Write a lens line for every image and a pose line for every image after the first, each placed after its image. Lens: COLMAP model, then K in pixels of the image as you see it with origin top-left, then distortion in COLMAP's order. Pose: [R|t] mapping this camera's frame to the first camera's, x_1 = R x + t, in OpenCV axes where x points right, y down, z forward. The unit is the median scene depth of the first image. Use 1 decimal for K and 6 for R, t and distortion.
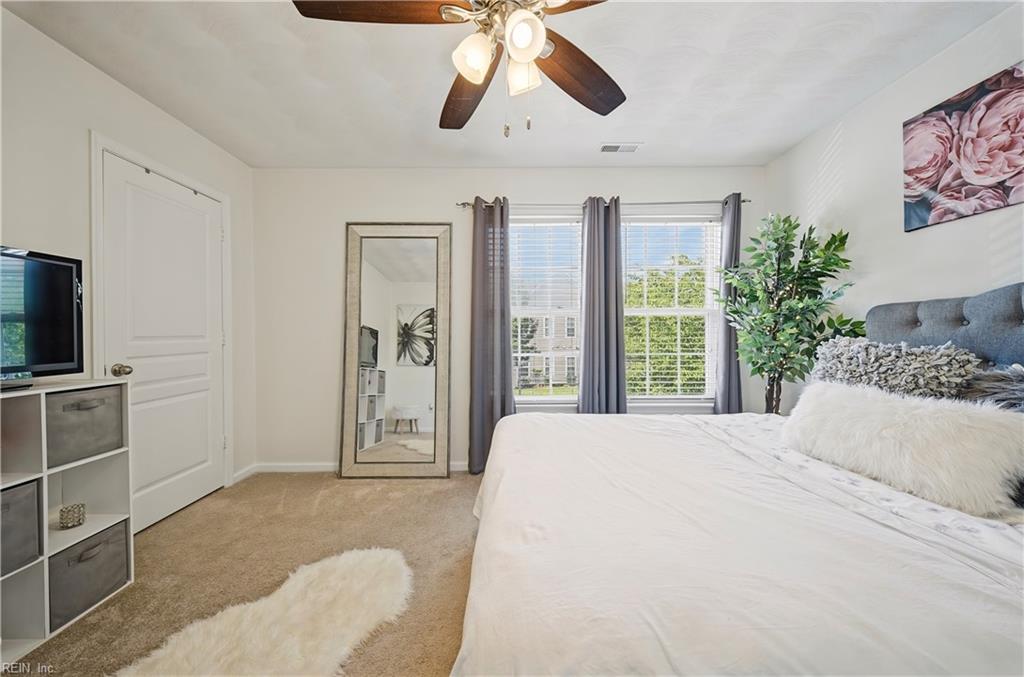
lens RADIAL K [[357.2, 0, 512.7], [0, 357.2, 338.0], [0, 0, 1]] dist [0.004649, -0.003881]
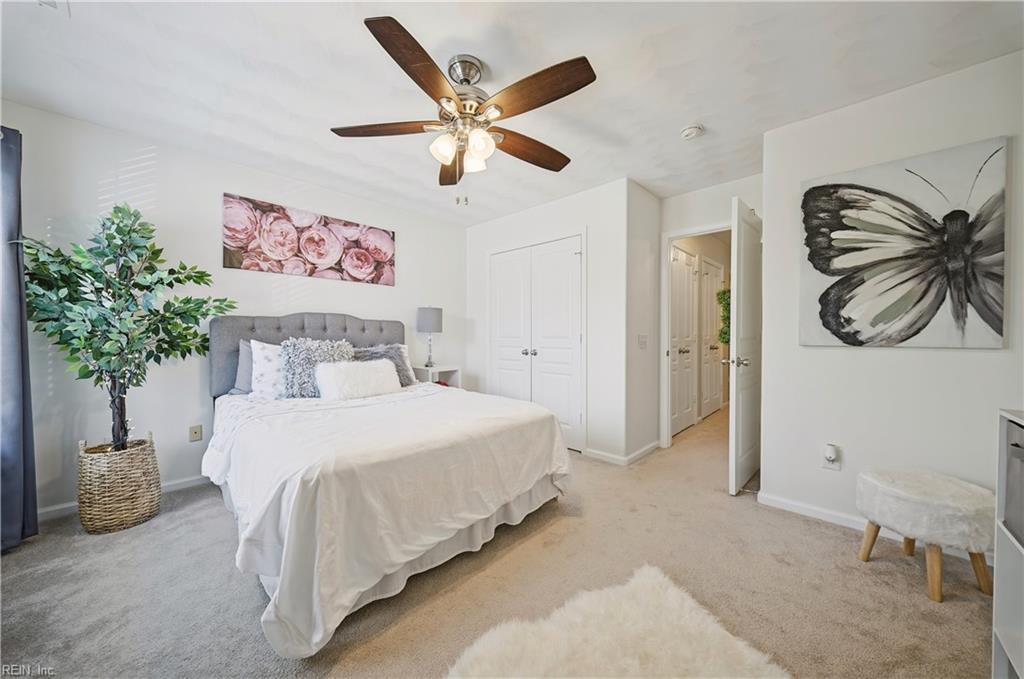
lens RADIAL K [[357.2, 0, 511.3], [0, 357.2, 336.1], [0, 0, 1]] dist [0.004649, -0.003881]
pose [[-0.722693, -0.002776, 0.691163, -0.649259], [0.012053, 0.999789, 0.016619, -0.018395], [-0.691064, 0.020341, -0.722507, 1.044158]]
